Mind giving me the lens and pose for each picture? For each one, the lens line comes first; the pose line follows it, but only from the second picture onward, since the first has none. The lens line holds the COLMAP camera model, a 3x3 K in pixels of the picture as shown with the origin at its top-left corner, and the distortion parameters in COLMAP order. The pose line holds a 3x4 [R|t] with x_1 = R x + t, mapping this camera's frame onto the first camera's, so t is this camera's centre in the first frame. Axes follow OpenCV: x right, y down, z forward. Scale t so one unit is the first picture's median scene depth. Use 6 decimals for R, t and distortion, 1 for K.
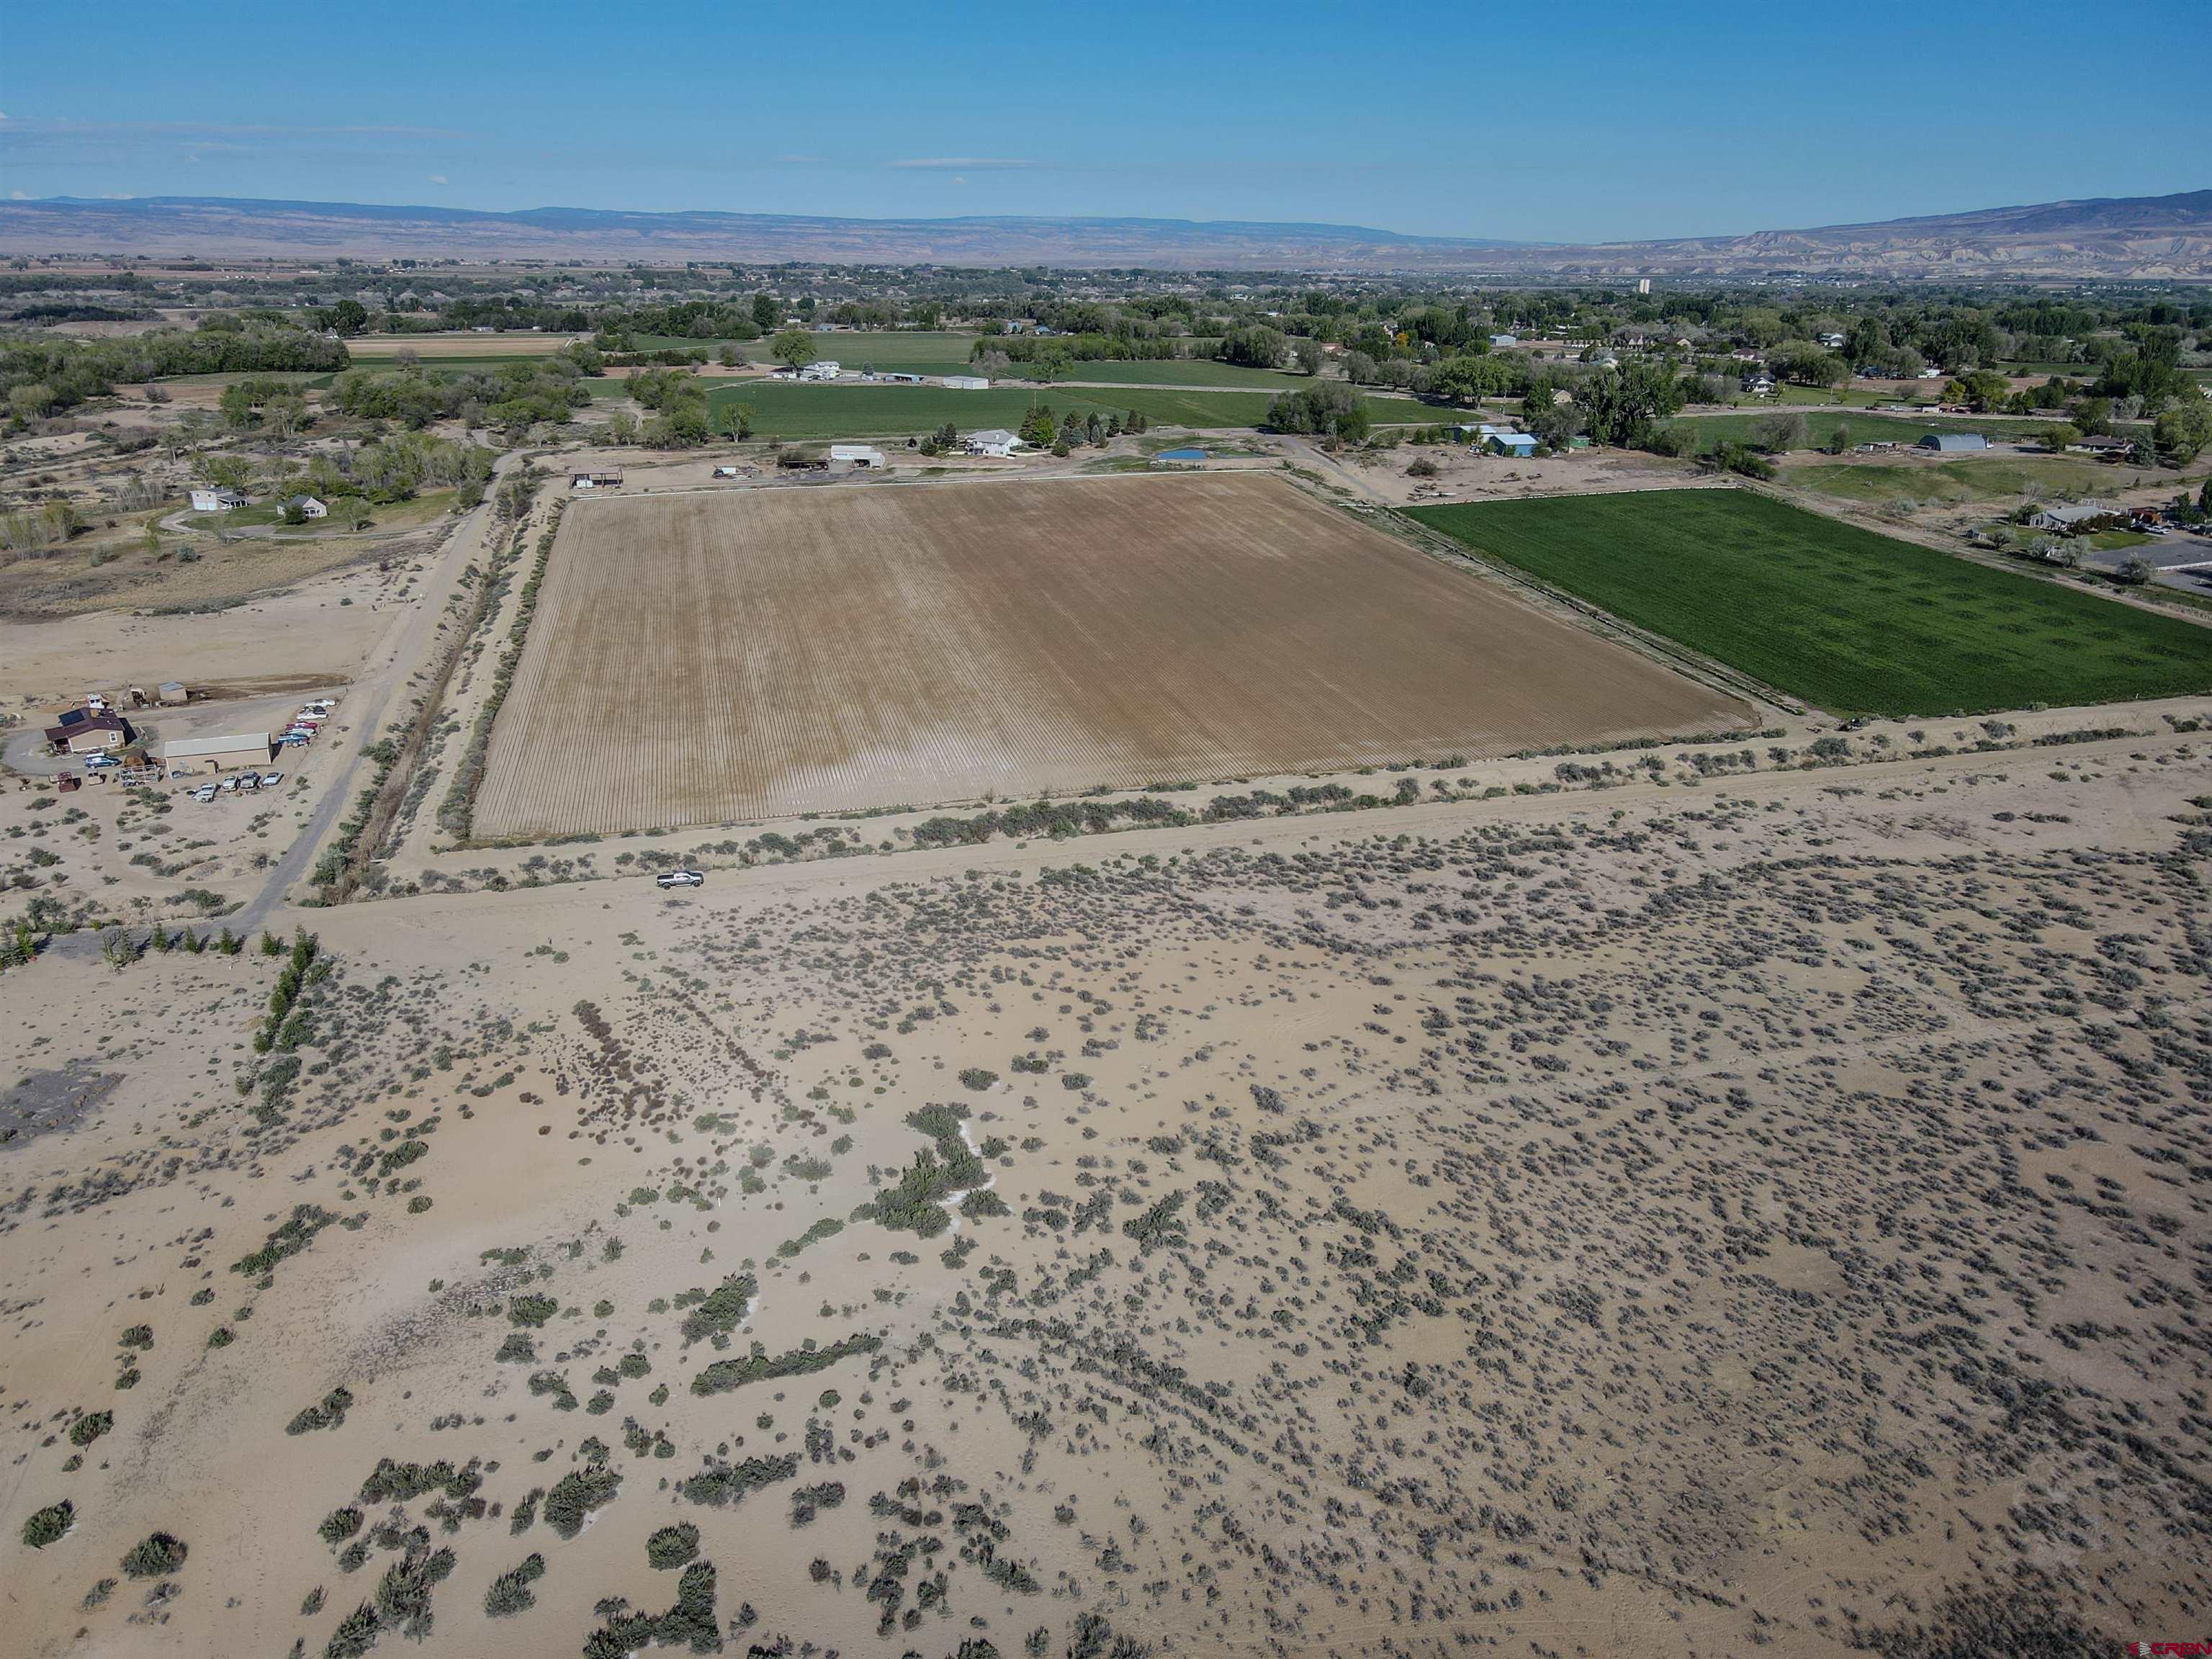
lens RADIAL K [[1643.2, 0, 1075.2], [0, 1643.2, 819.4], [0, 0, 1]] dist [-0.009340, 0.022045]
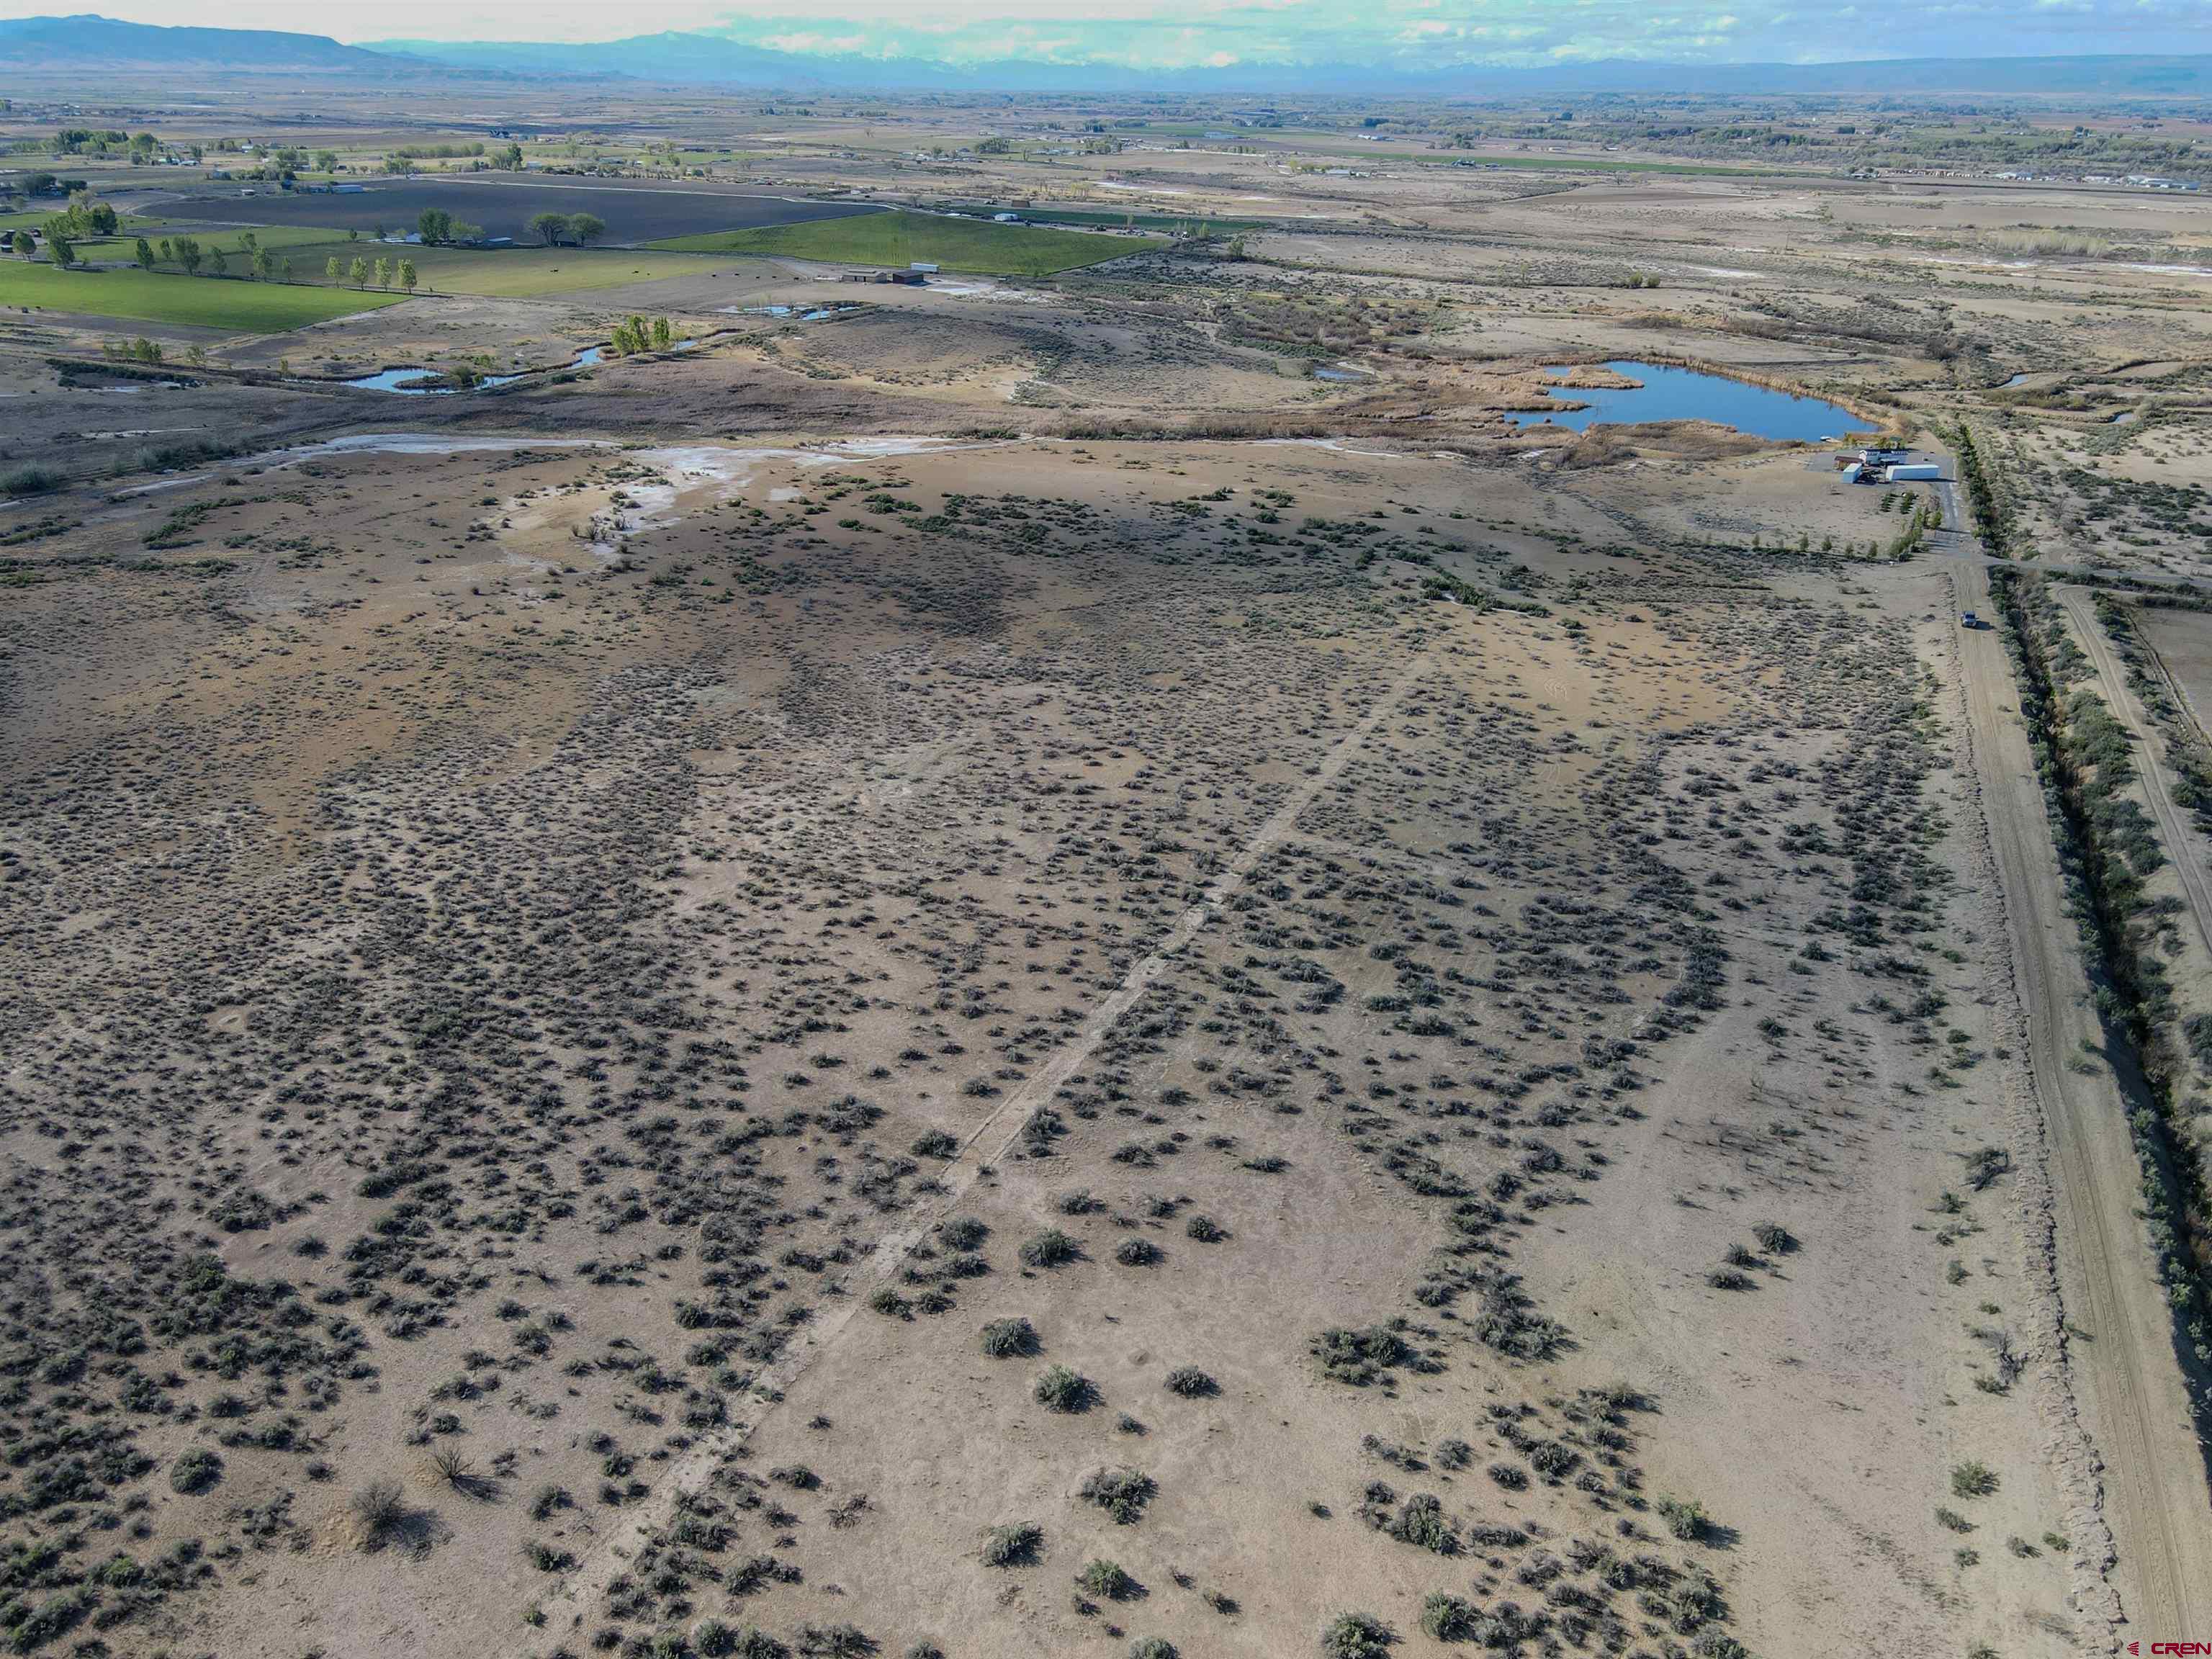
lens RADIAL K [[1603.9, 0, 1092.6], [0, 1603.9, 839.9], [0, 0, 1]] dist [-0.001799, 0.038625]
pose [[-0.613528, 0.324214, -0.720048, 1.430985], [-0.272573, 0.768842, 0.578434, -0.464557], [0.741139, 0.551151, -0.383335, 1.353118]]
